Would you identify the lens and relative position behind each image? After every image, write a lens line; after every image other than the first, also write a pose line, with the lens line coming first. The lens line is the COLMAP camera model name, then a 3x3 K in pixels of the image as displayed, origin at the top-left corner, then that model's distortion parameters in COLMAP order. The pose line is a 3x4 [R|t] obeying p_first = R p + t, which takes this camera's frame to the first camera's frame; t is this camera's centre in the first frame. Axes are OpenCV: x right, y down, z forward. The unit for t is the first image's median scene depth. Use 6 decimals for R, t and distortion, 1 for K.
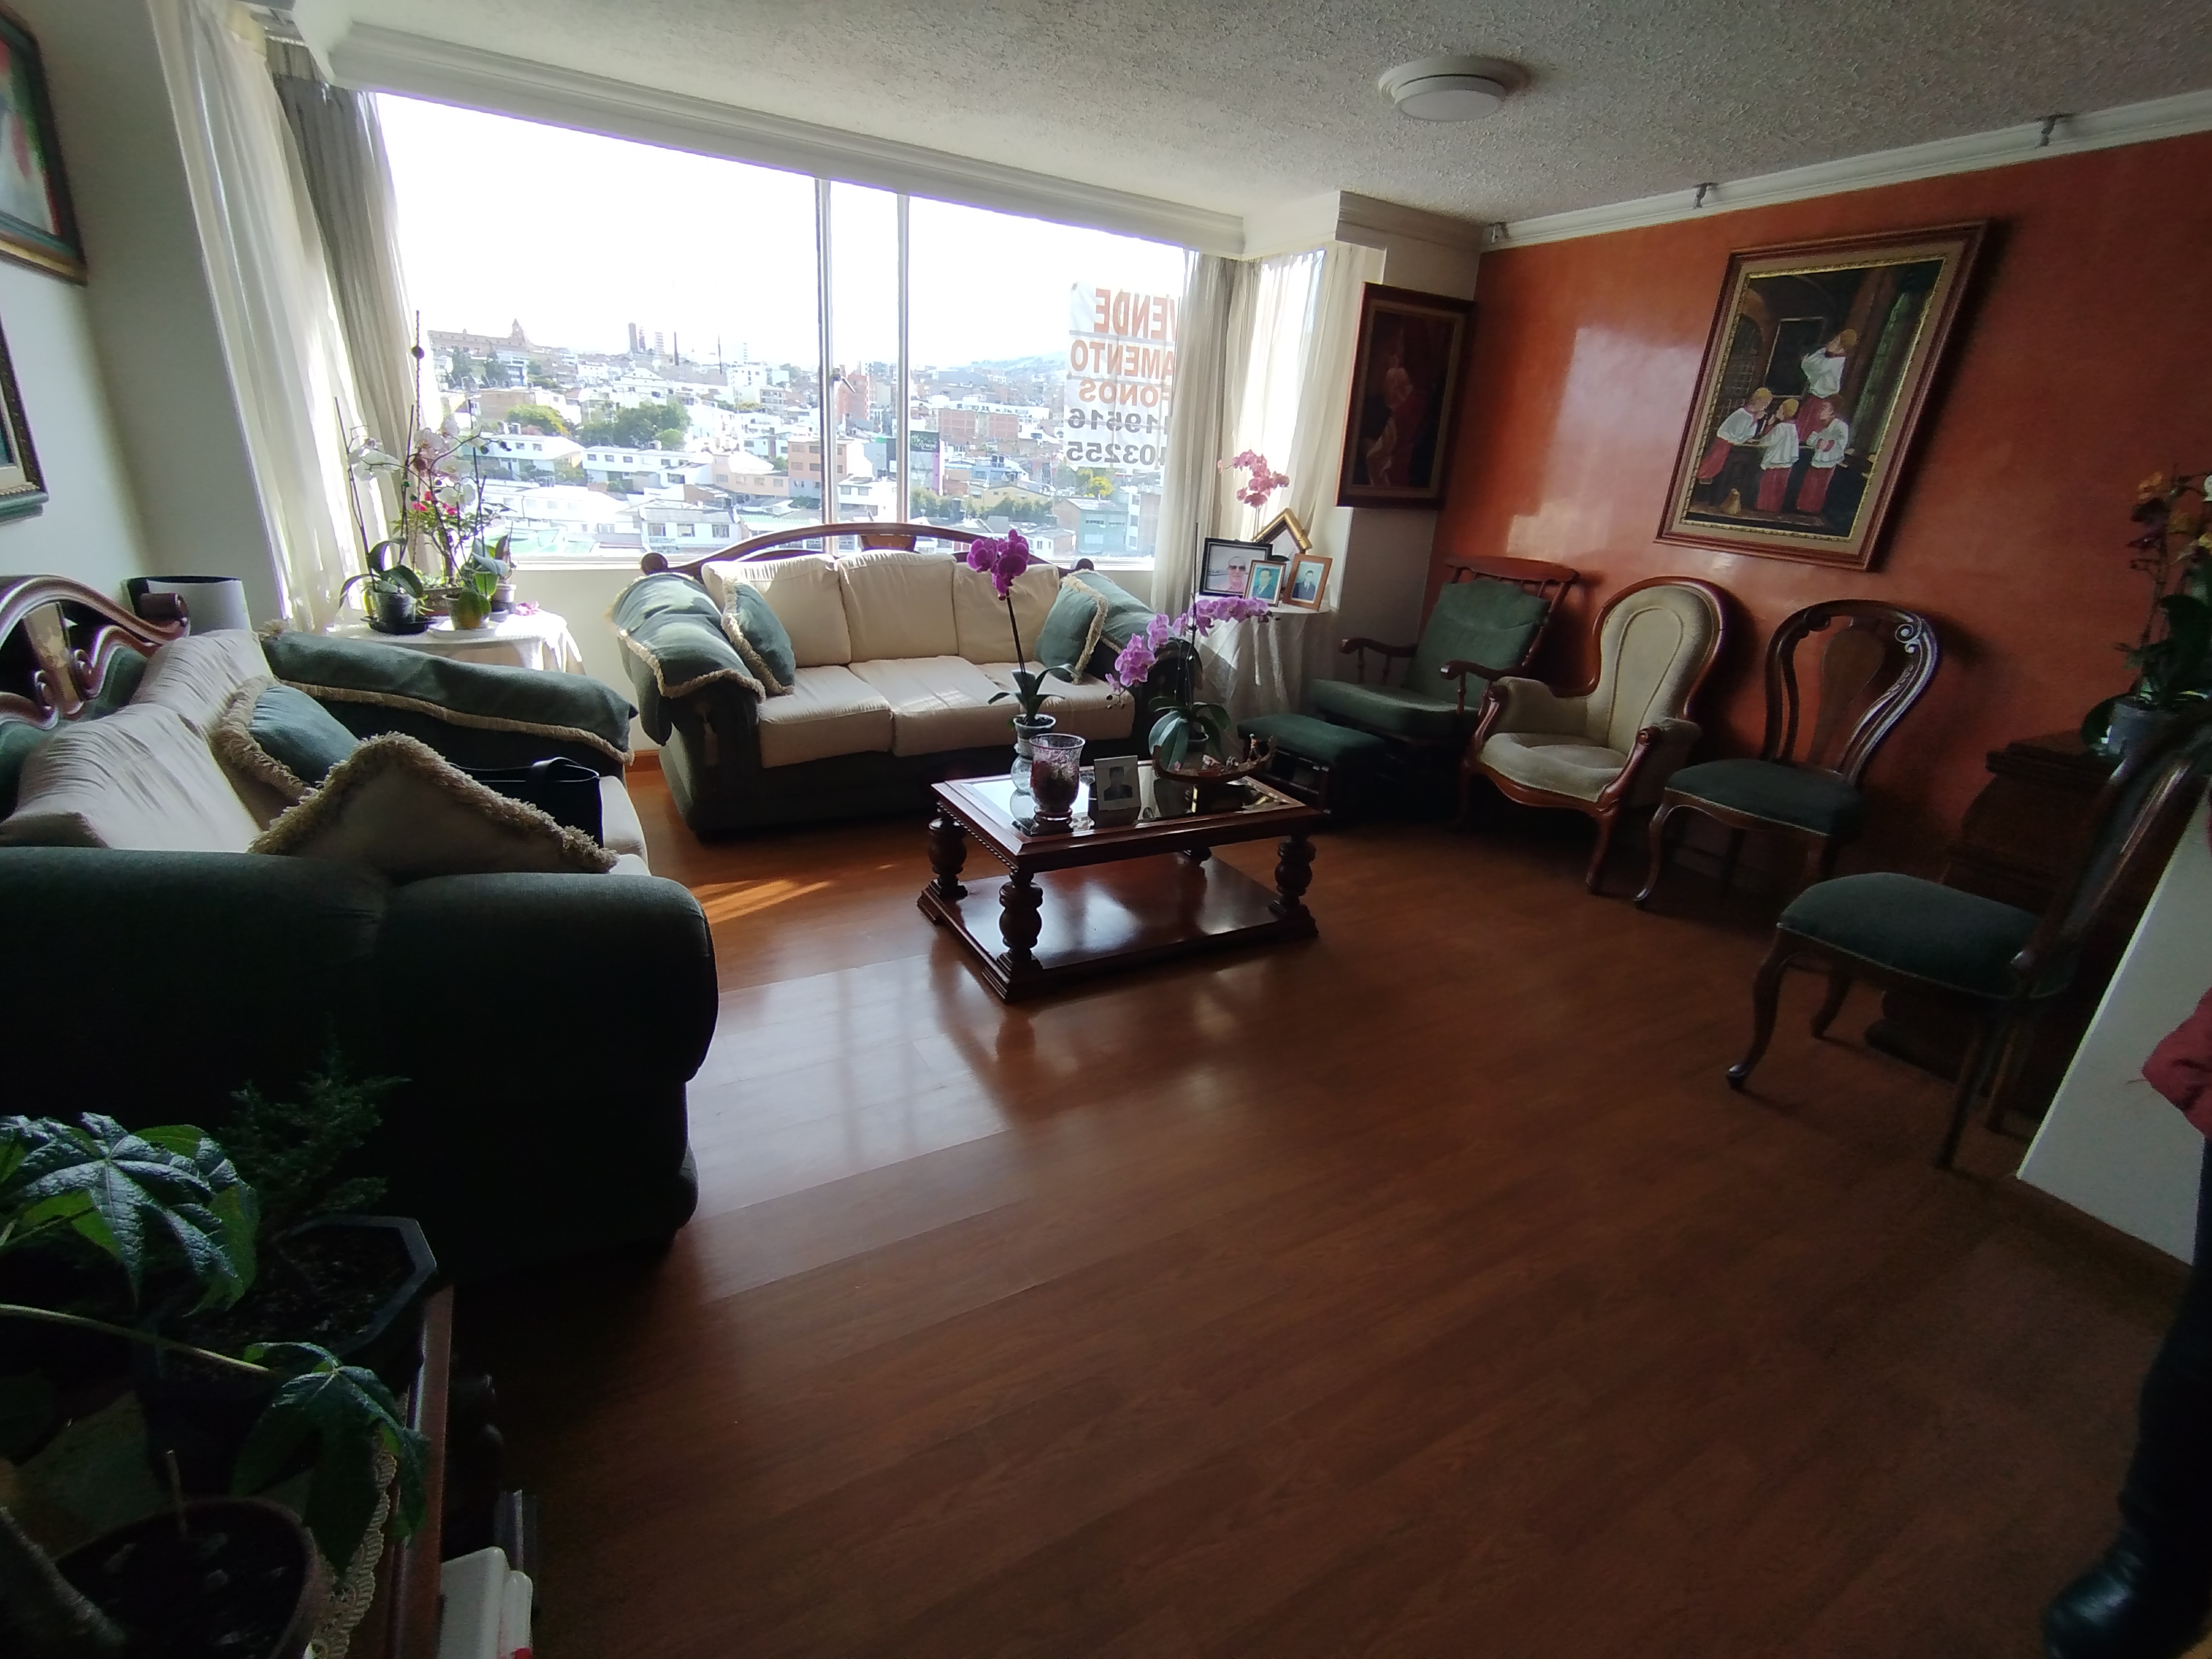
lens RADIAL K [[1013.6, 0, 1108.5], [0, 1013.6, 815.0], [0, 0, 1]] dist [-0.014089, 0.013683]
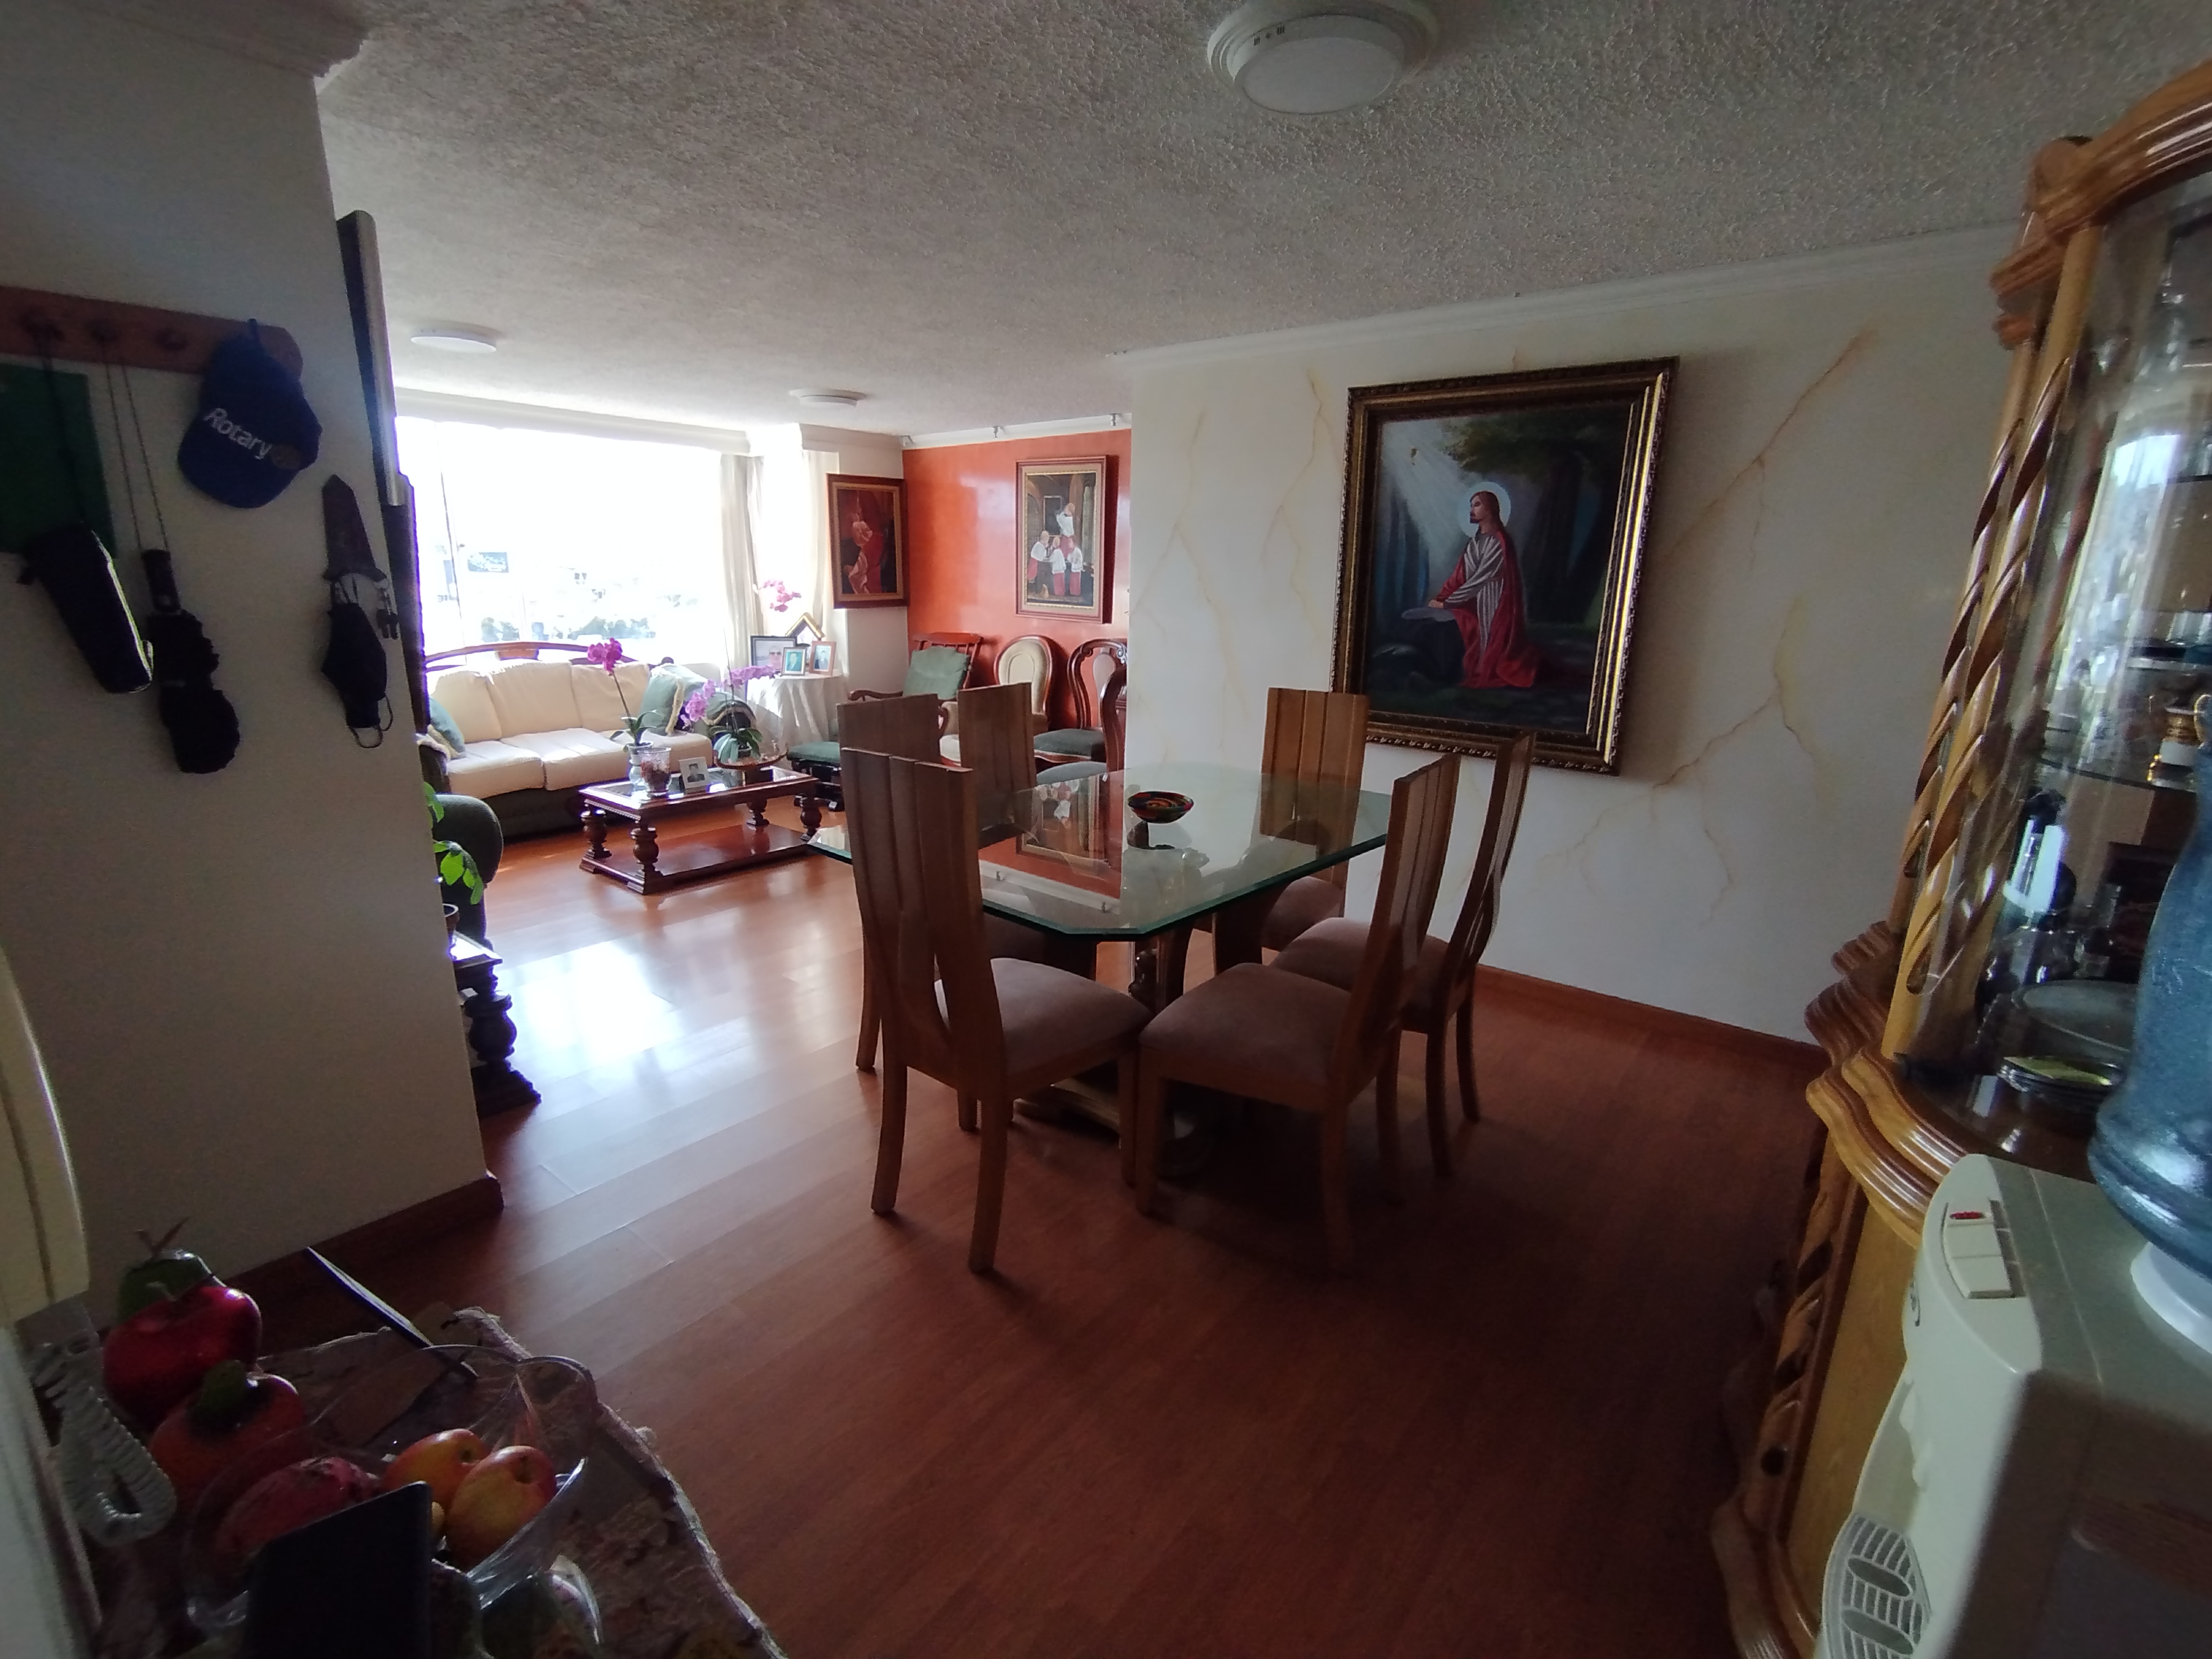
lens RADIAL K [[1013.6, 0, 1108.5], [0, 1013.6, 815.0], [0, 0, 1]] dist [-0.014089, 0.013683]
pose [[0.931250, -0.140141, 0.336355, 0.054891], [0.168897, 0.983946, -0.057658, 0.190240], [-0.322875, 0.110504, 0.939969, -0.640478]]
